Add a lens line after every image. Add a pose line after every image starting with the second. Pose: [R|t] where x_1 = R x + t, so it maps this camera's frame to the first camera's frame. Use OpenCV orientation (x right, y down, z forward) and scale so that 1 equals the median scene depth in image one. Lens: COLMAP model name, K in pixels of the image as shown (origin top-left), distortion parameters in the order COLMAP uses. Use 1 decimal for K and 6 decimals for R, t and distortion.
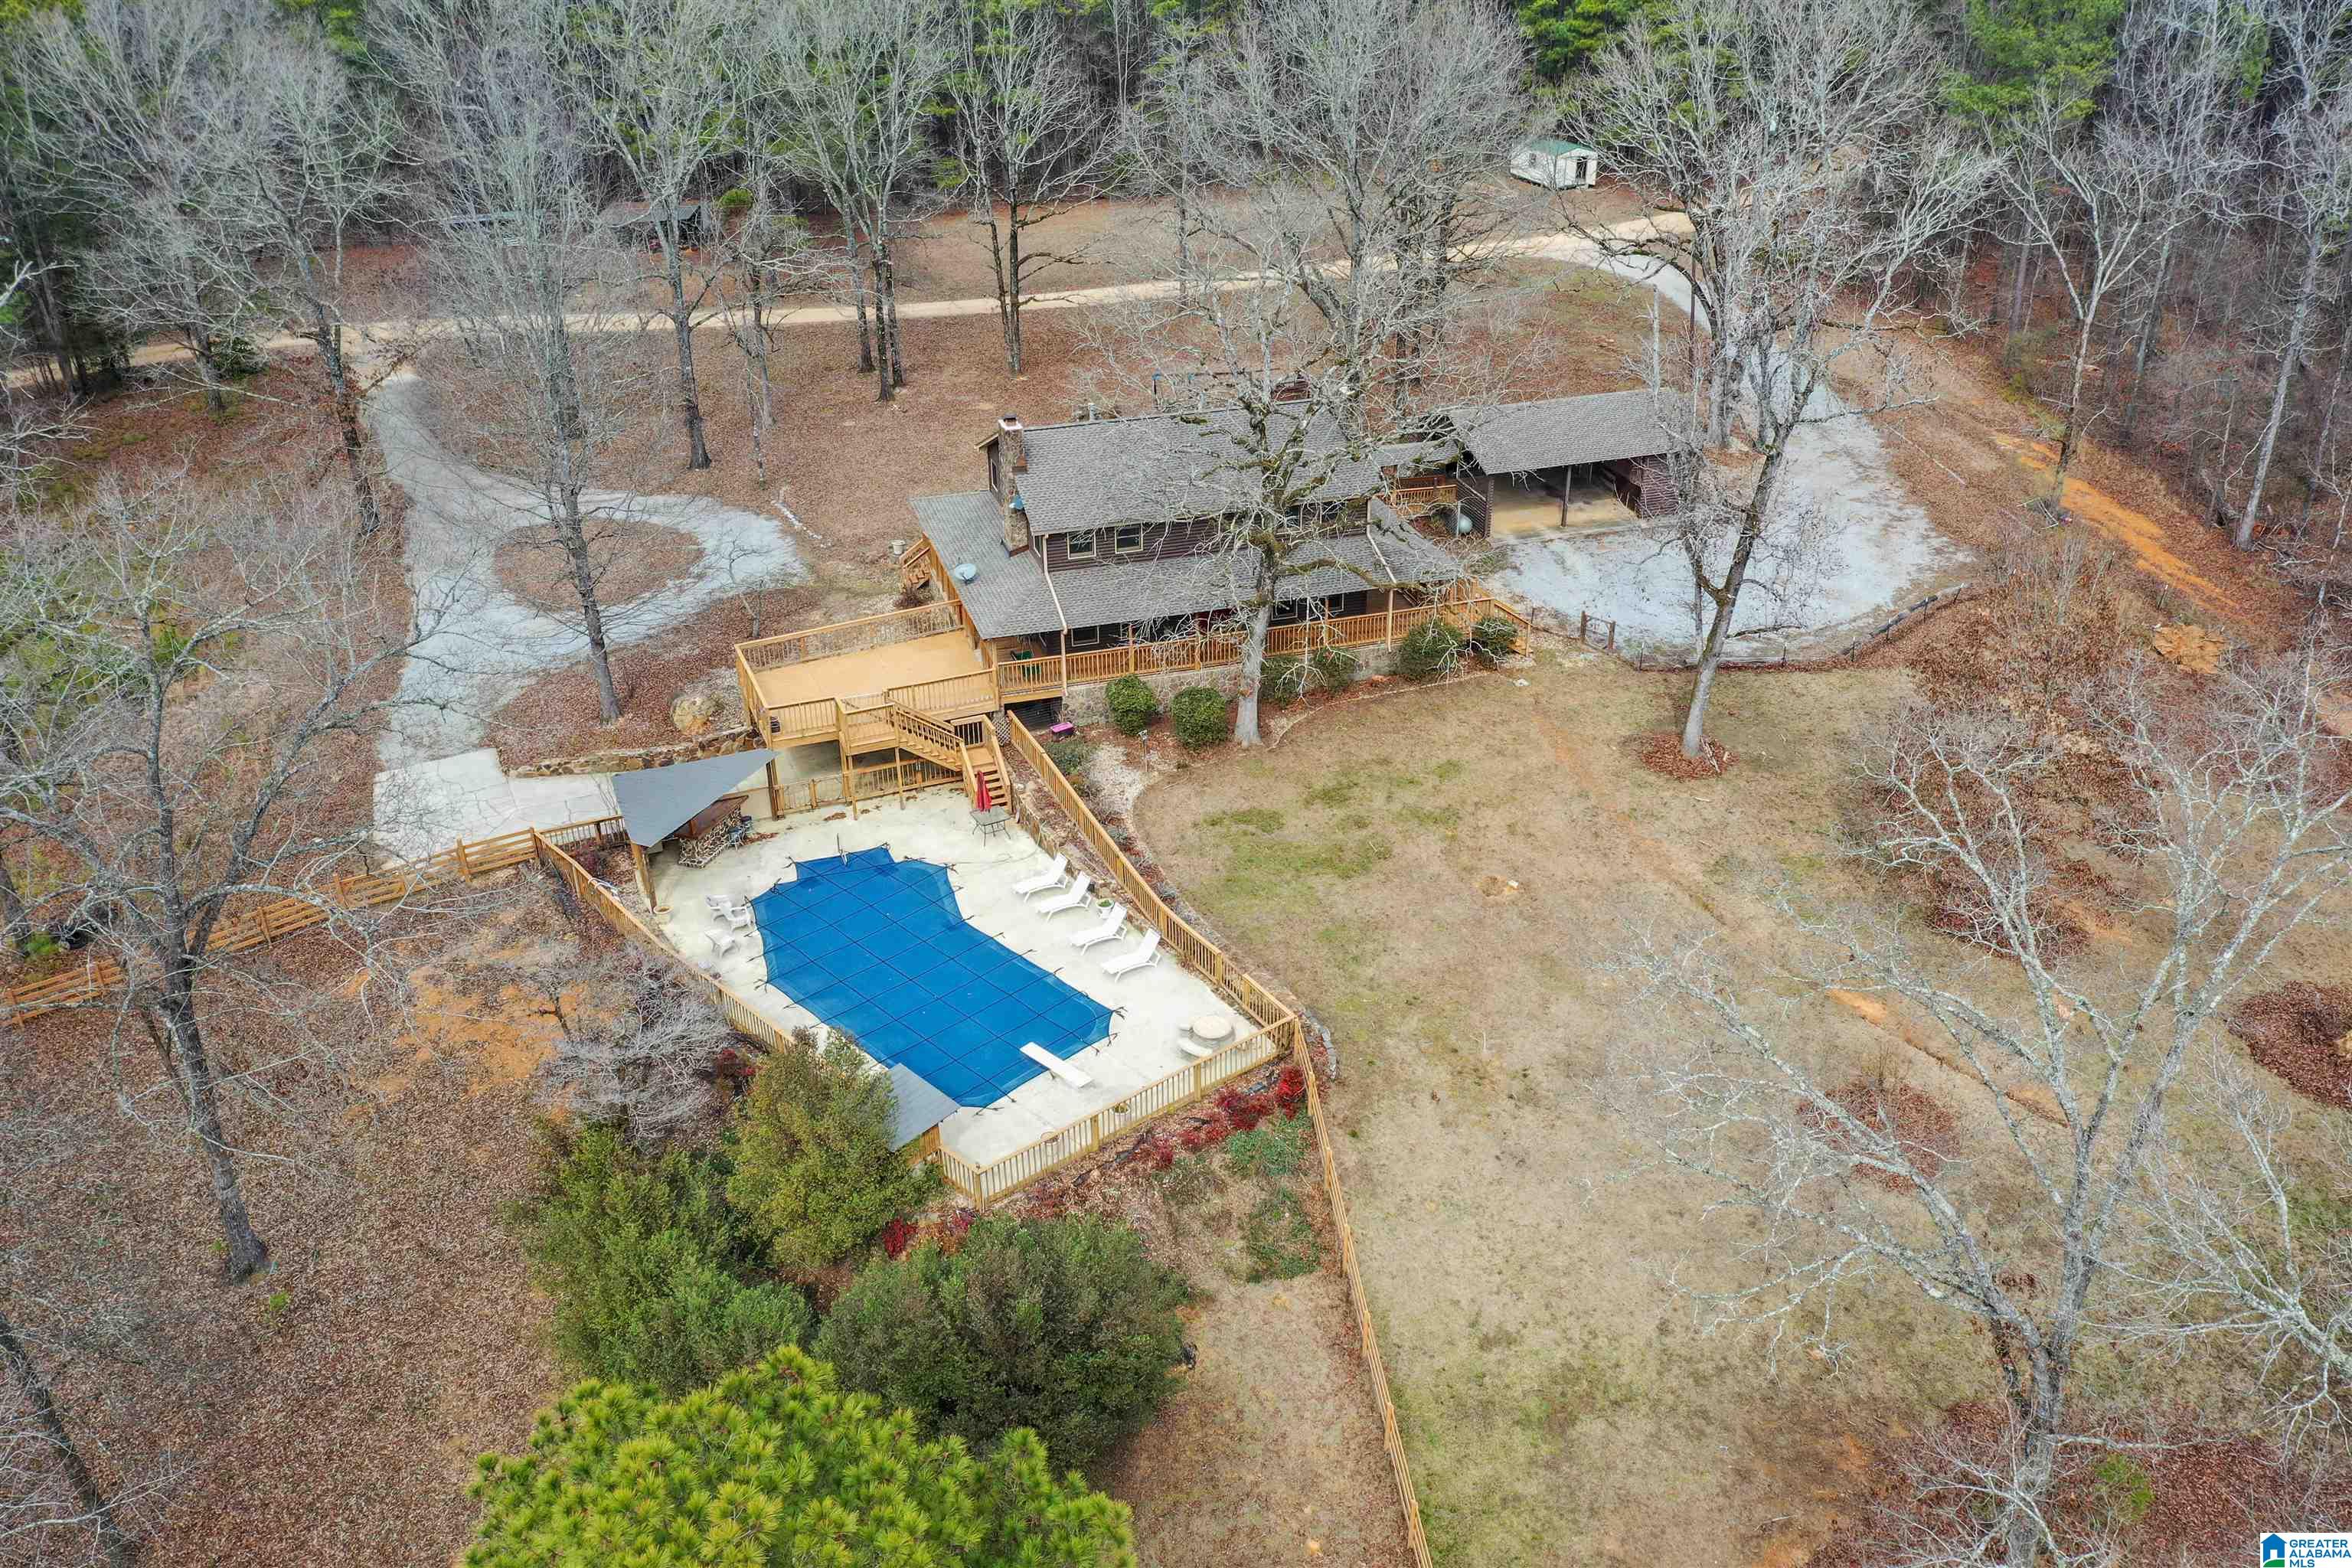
lens RADIAL K [[2124.7, 0, 1176.0], [0, 2124.7, 784.0], [0, 0, 1]] dist [-0.007975, -0.005024]
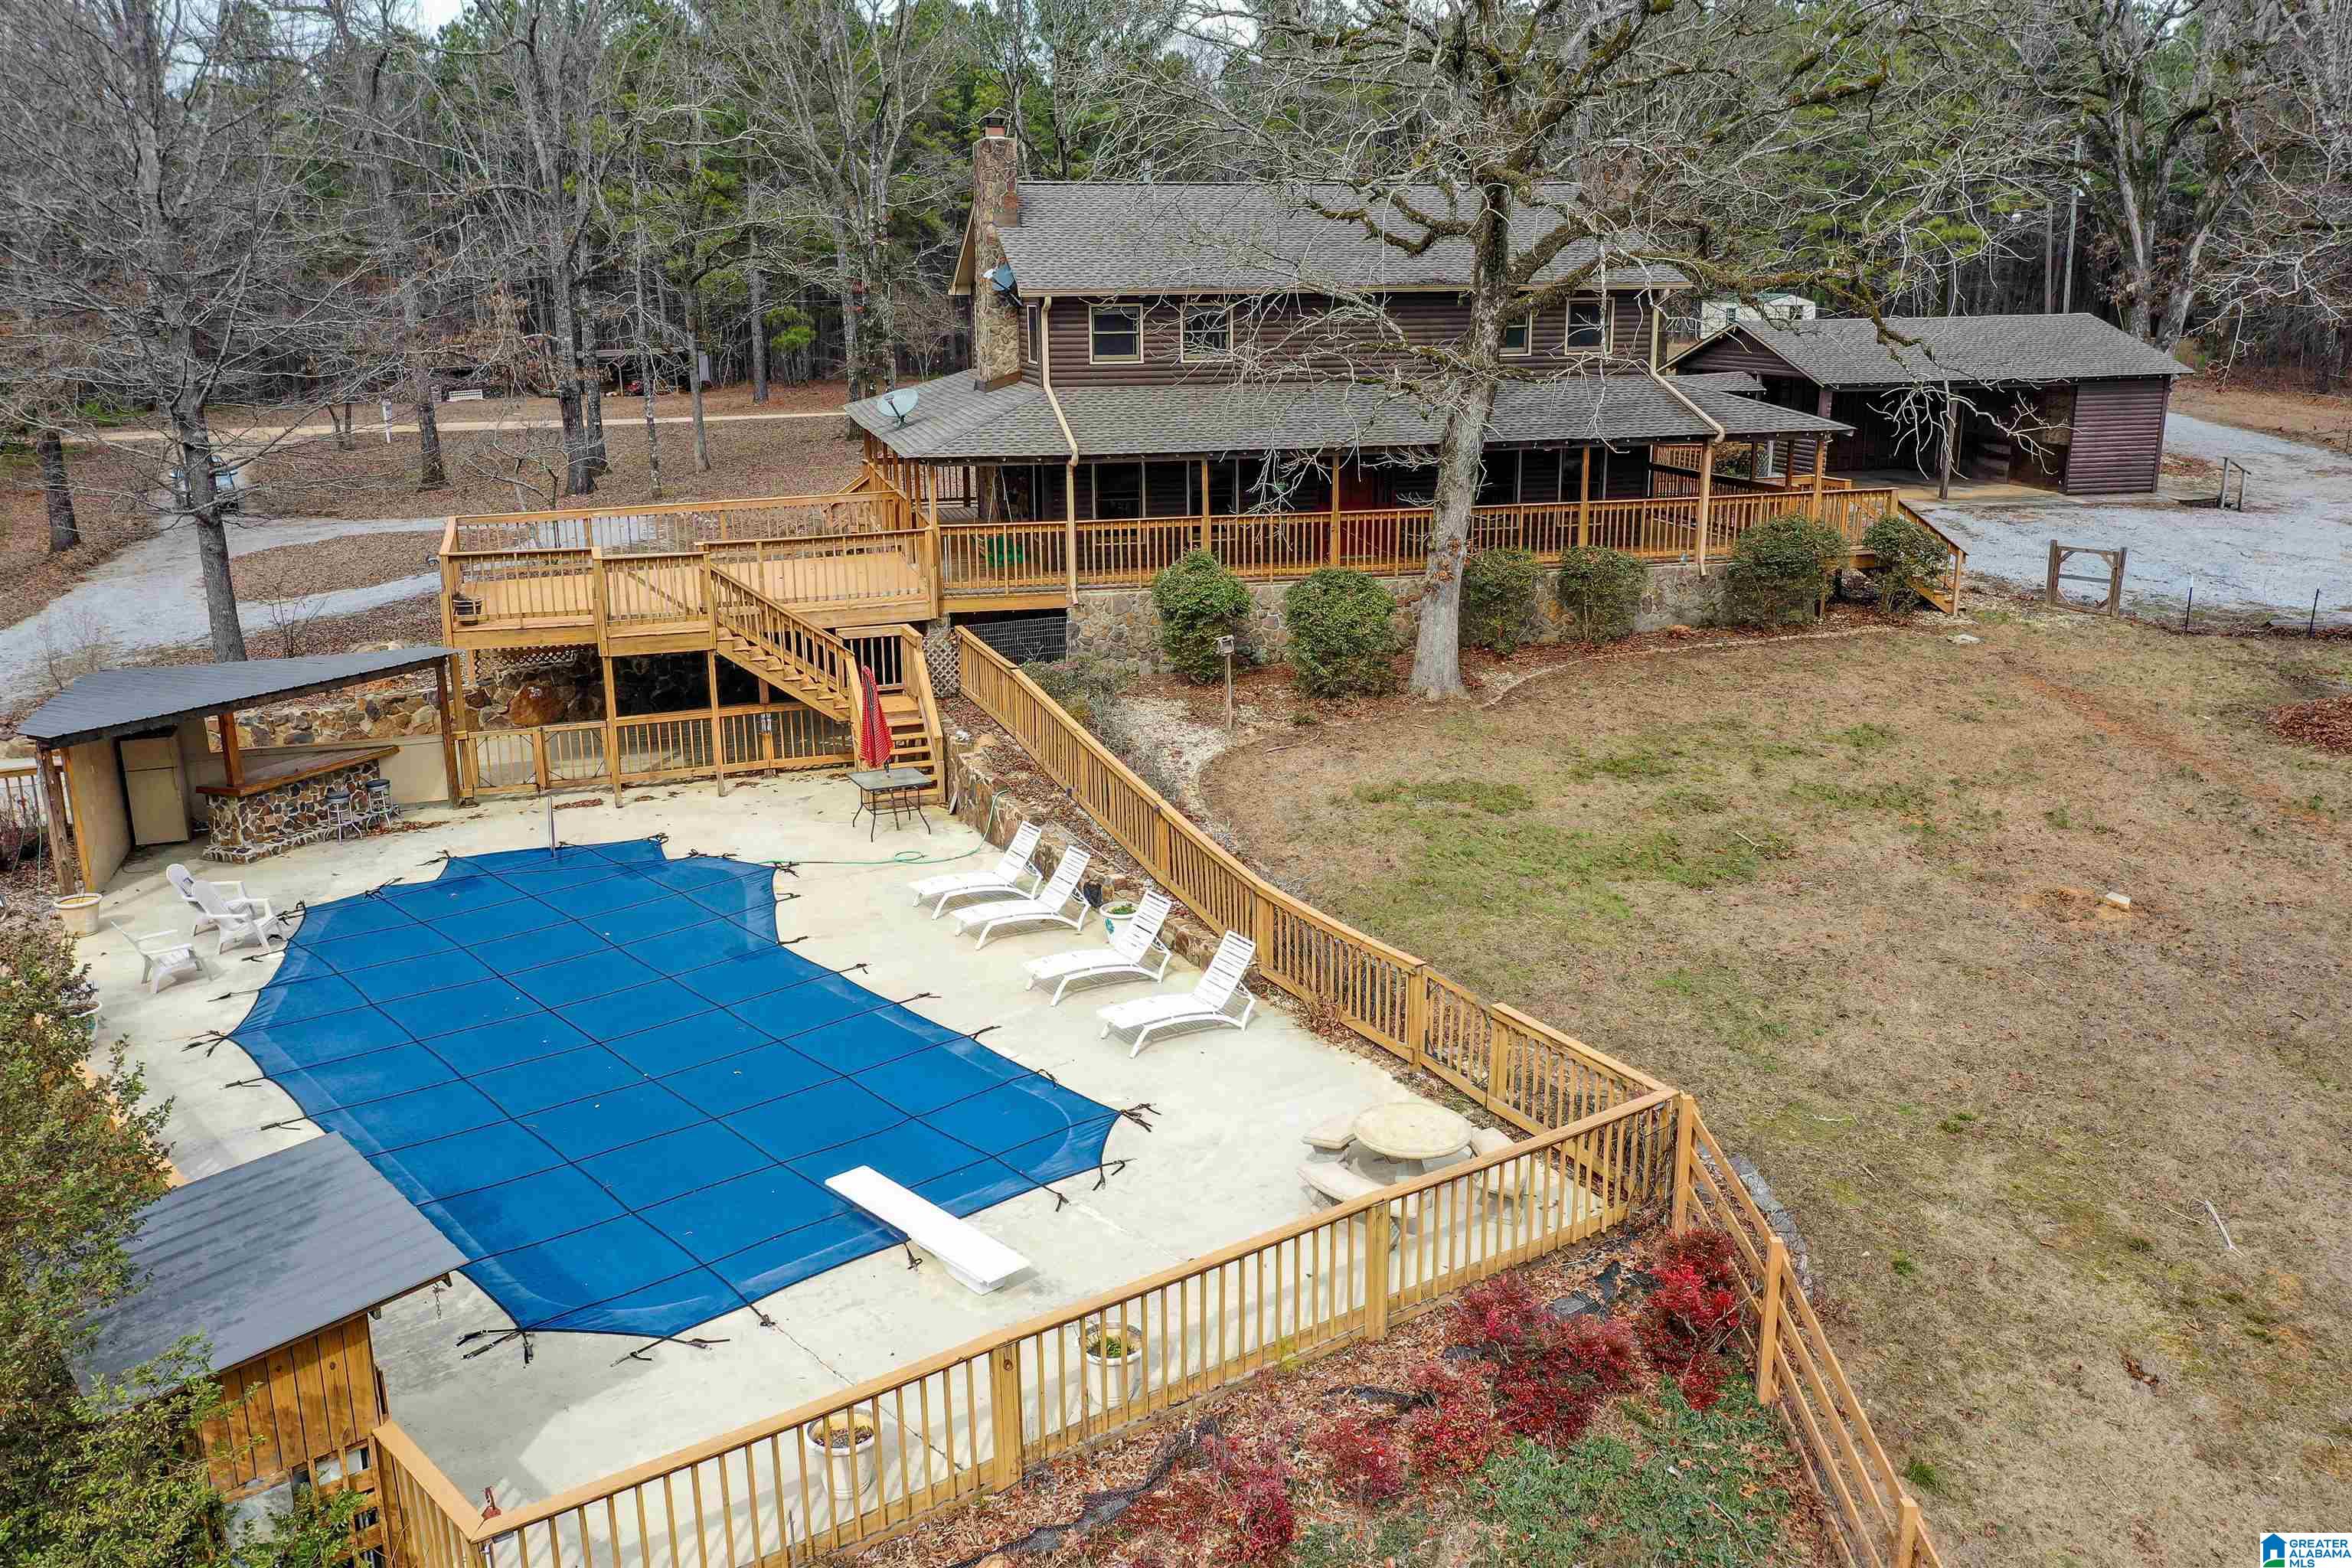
lens RADIAL K [[1982.3, 0, 1176.0], [0, 1982.3, 784.0], [0, 0, 1]] dist [0.006685, -0.008264]
pose [[0.998700, 0.020473, -0.046681, -0.005414], [-0.030865, 0.971703, -0.234179, 0.118142], [0.040566, 0.235315, 0.971072, 0.601958]]
